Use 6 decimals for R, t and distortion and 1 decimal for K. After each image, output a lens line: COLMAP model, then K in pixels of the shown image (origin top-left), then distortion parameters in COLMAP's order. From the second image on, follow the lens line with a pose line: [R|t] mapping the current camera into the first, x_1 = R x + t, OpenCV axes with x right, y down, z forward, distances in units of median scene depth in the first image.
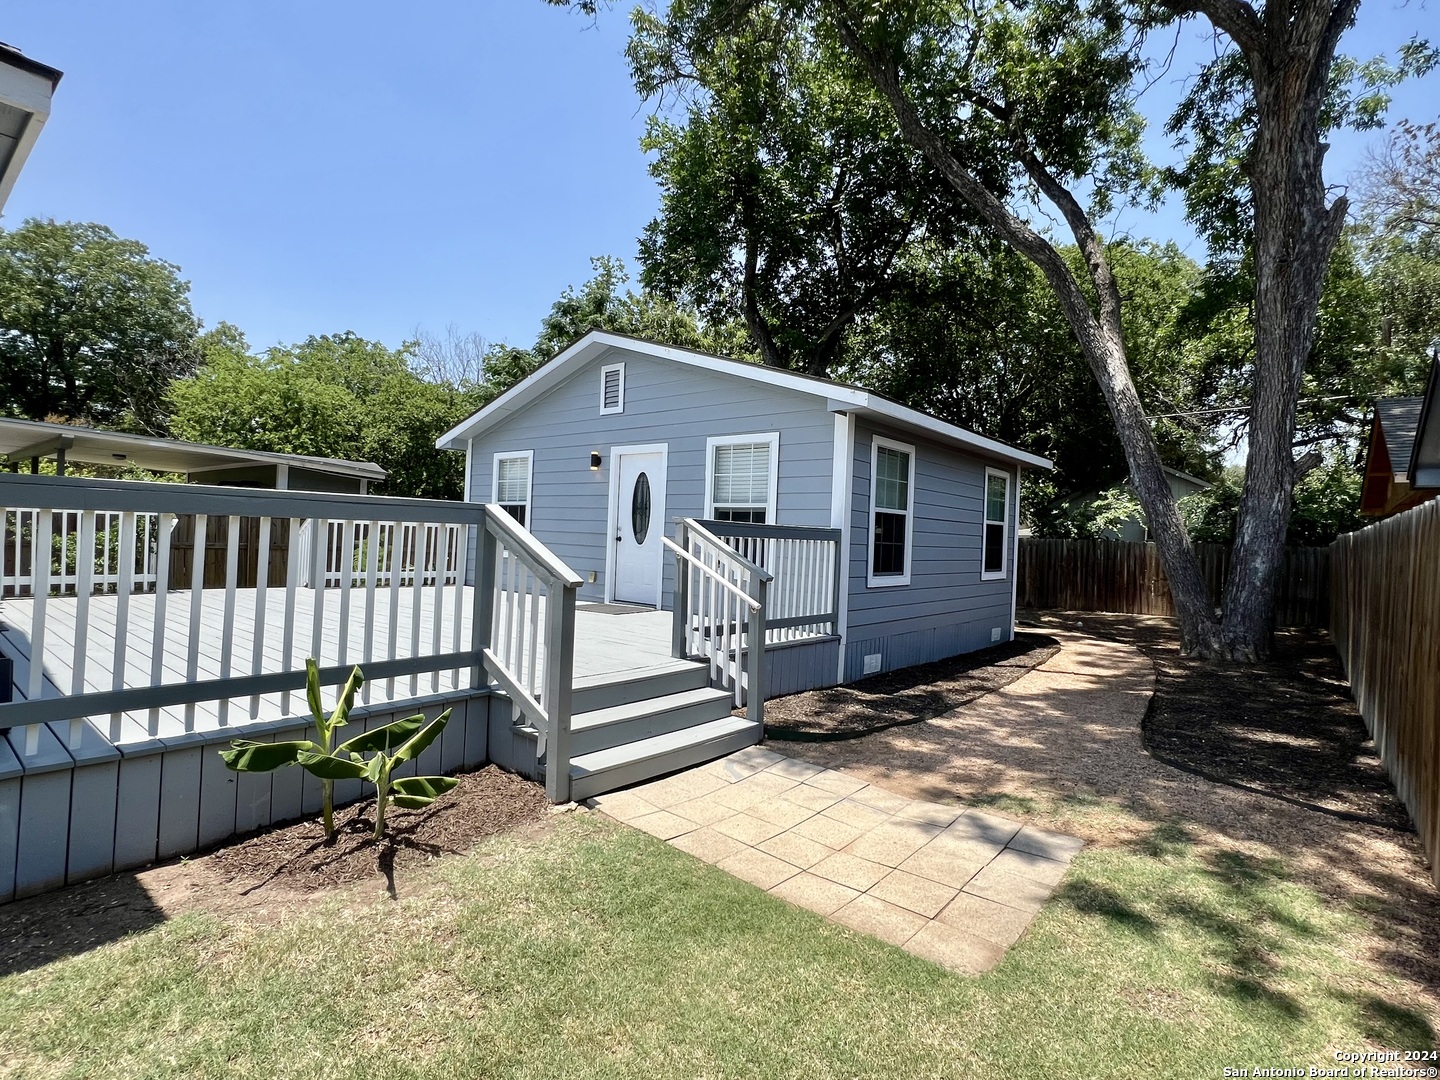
lens RADIAL K [[700.4, 0, 720.0], [0, 700.4, 540.0], [0, 0, 1]] dist [0.000016, 0.000081]
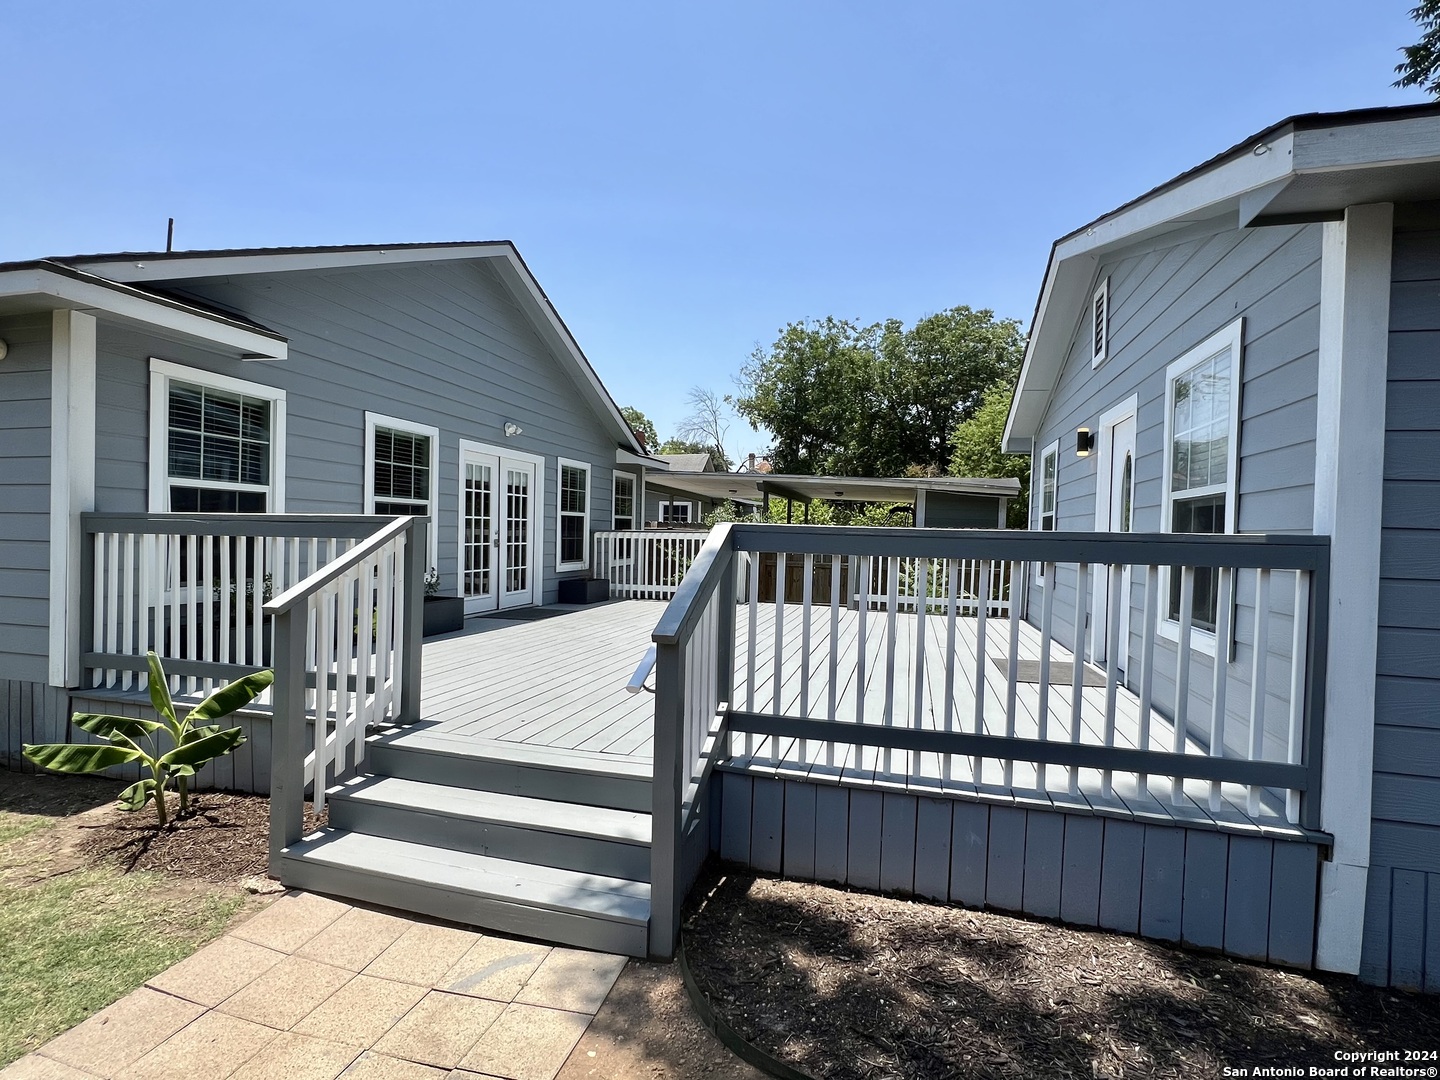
lens RADIAL K [[713.0, 0, 720.0], [0, 713.0, 540.0], [0, 0, 1]] dist [-0.001500, -0.000173]
pose [[0.409121, -0.022198, -0.912210, 0.286941], [-0.008760, 0.999562, -0.028252, -0.000552], [0.912438, 0.019549, 0.408747, 0.428734]]
